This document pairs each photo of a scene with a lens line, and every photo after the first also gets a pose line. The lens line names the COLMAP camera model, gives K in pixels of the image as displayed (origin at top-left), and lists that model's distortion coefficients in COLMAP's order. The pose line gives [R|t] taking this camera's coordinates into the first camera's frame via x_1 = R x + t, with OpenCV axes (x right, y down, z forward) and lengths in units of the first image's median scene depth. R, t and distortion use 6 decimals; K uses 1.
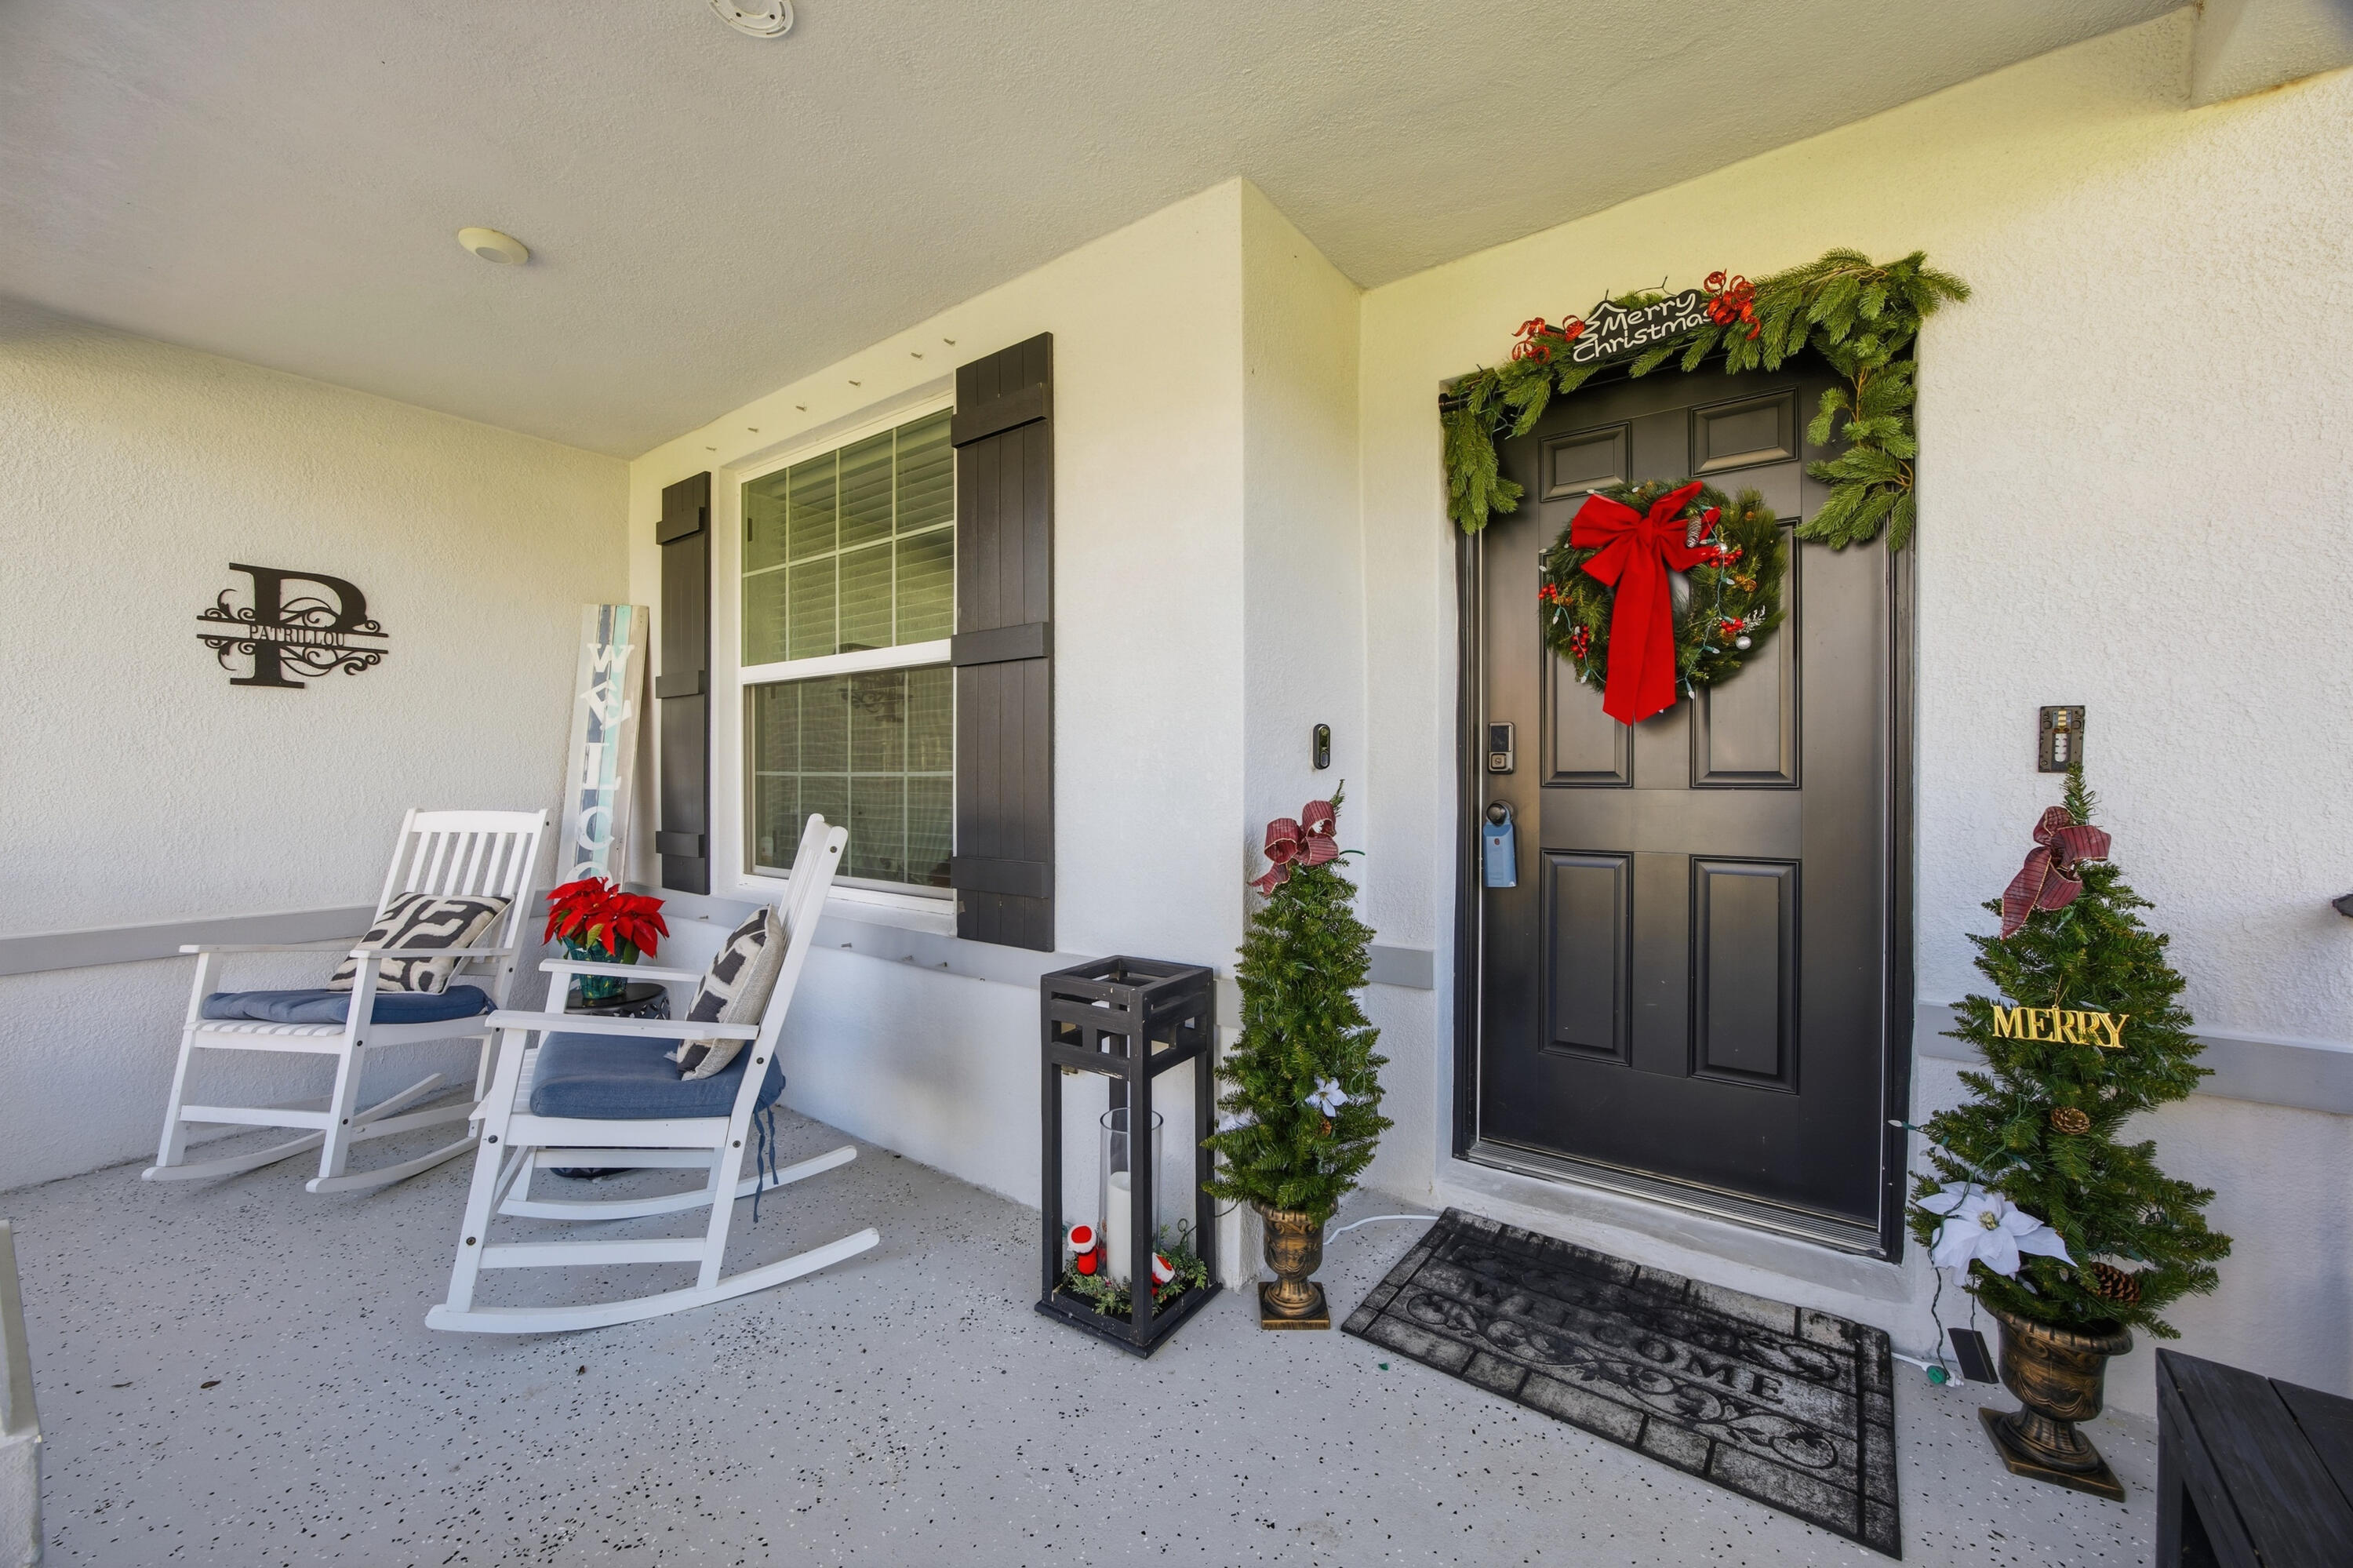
lens RADIAL K [[918.7, 0, 1156.4], [0, 918.7, 792.2], [0, 0, 1]] dist [-0.018585, 0.004617]
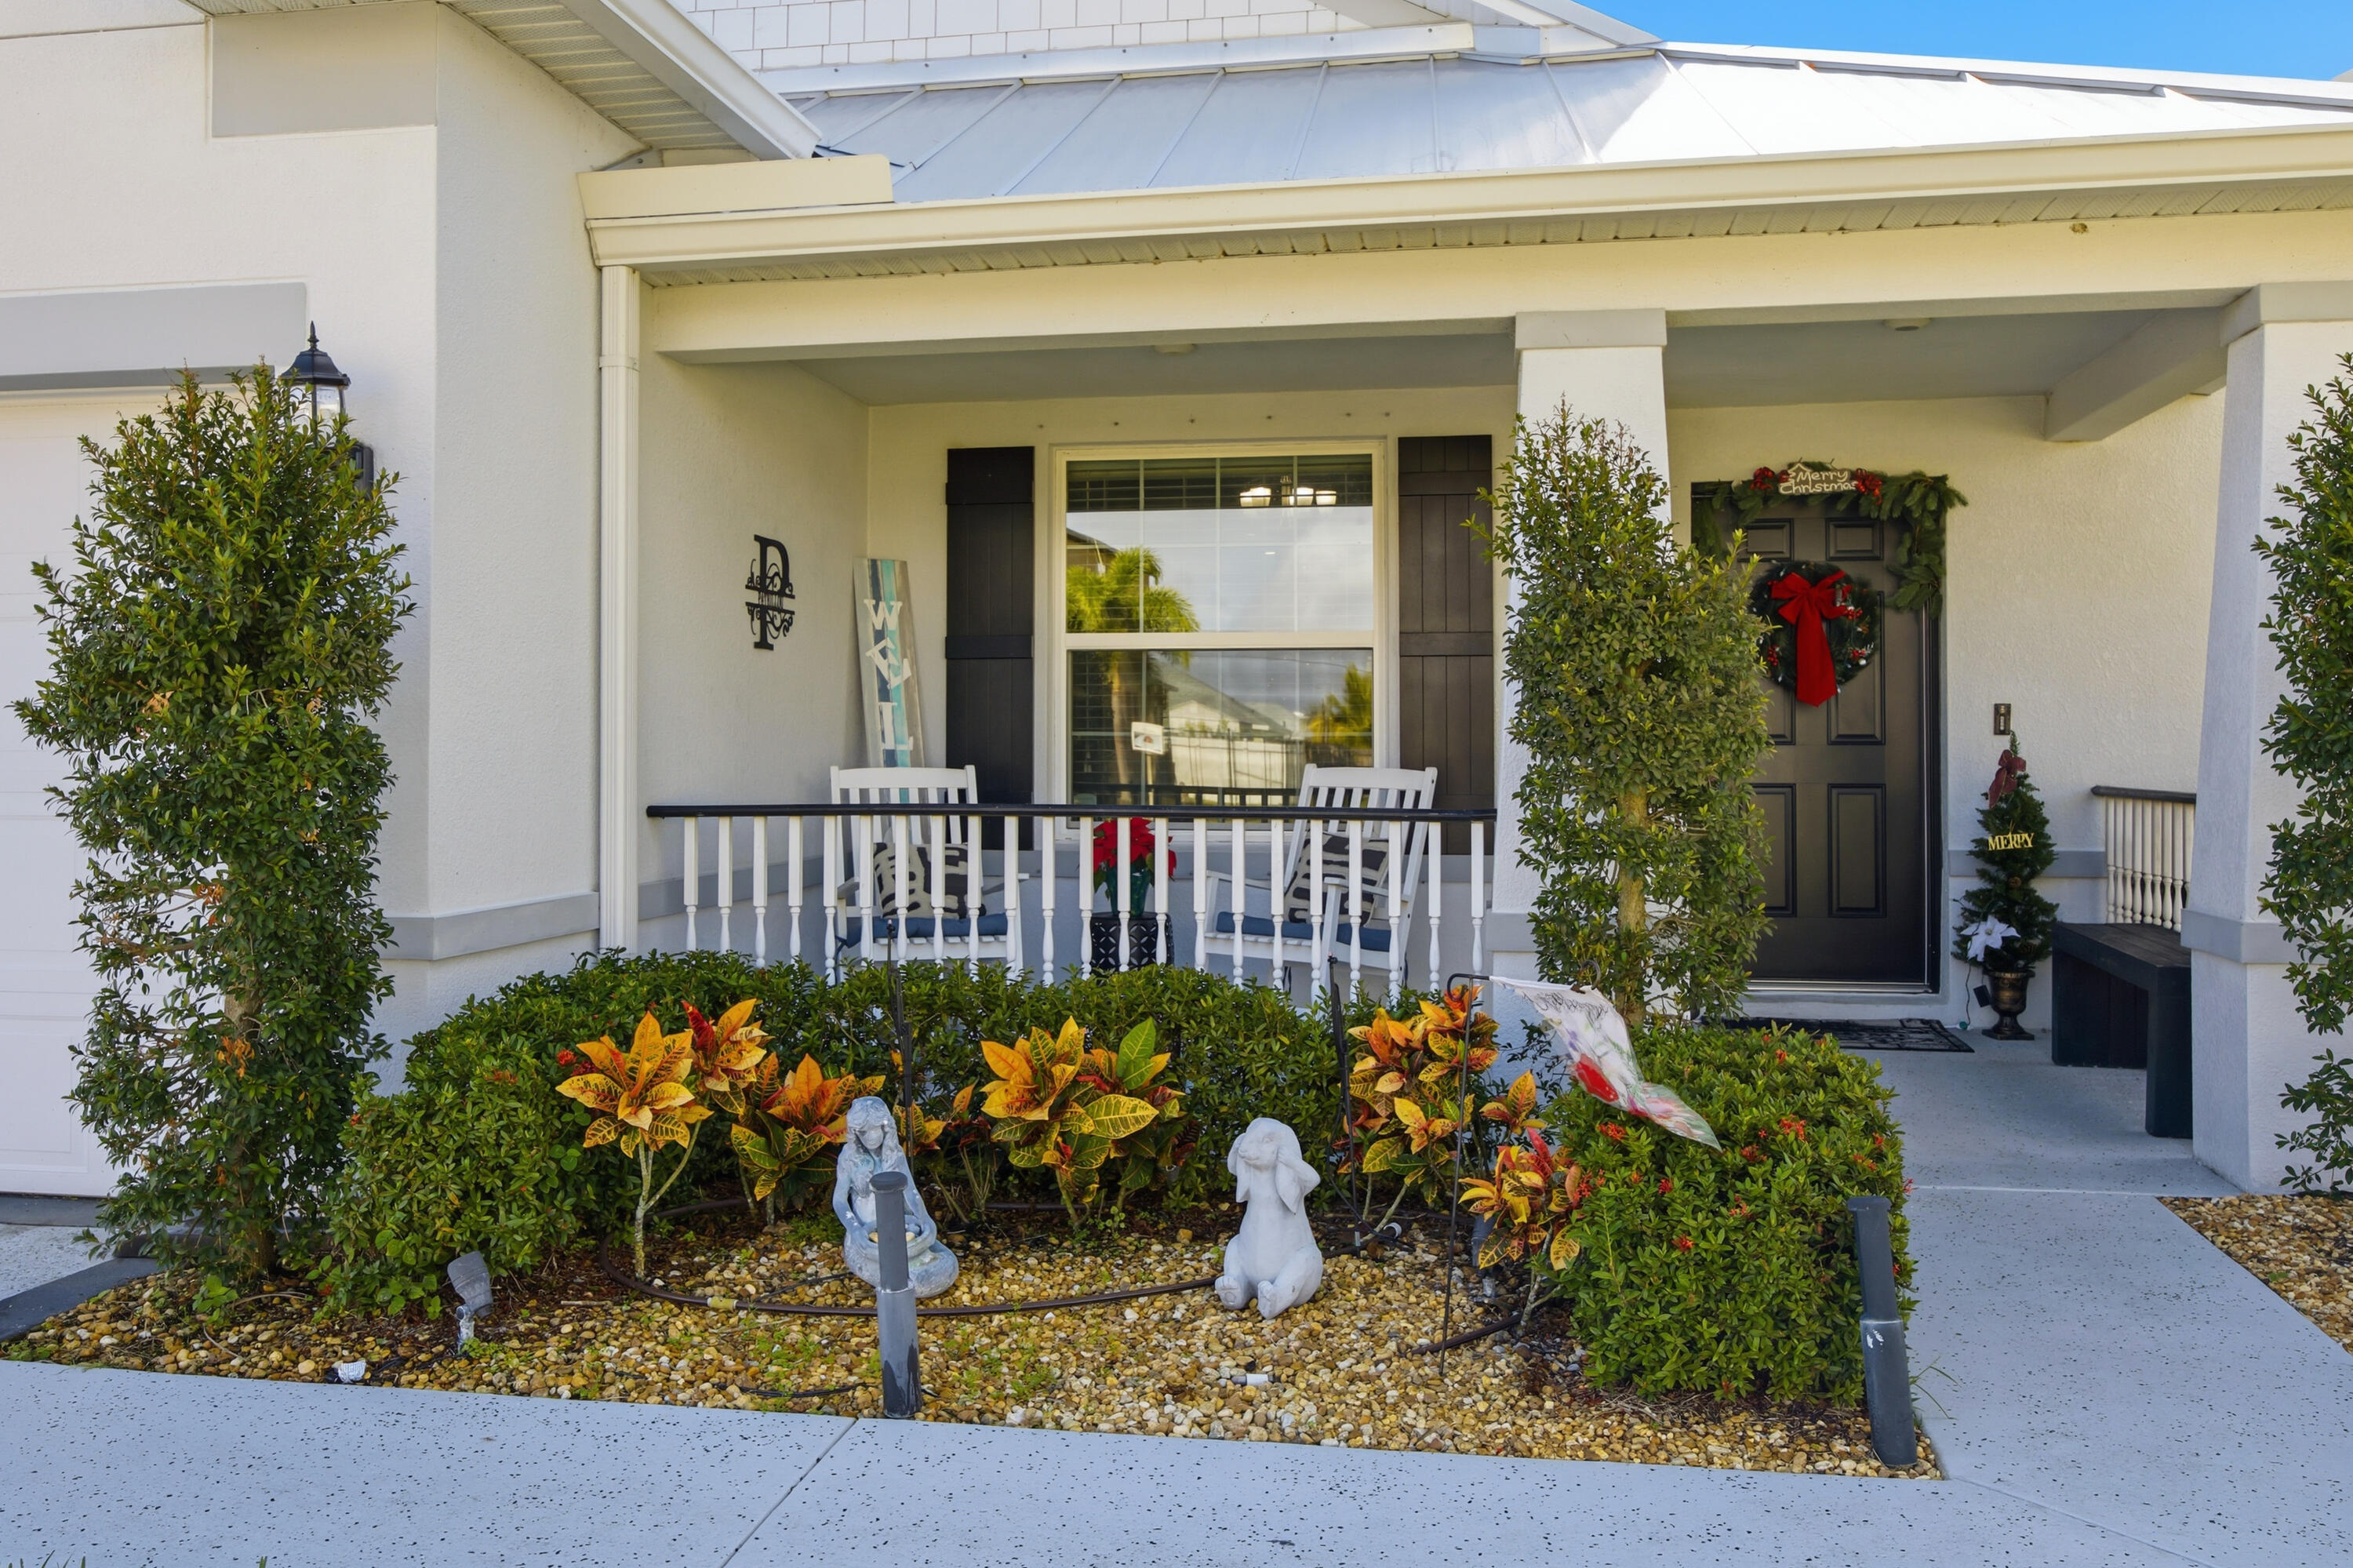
lens RADIAL K [[1972.4, 0, 1152.3], [0, 1972.4, 764.3], [0, 0, 1]] dist [-0.003094, 0.014496]
pose [[0.895428, -0.002075, 0.445201, -2.576912], [0.006955, 0.999932, -0.009328, 0.068768], [-0.445152, 0.011449, 0.895382, -2.038864]]
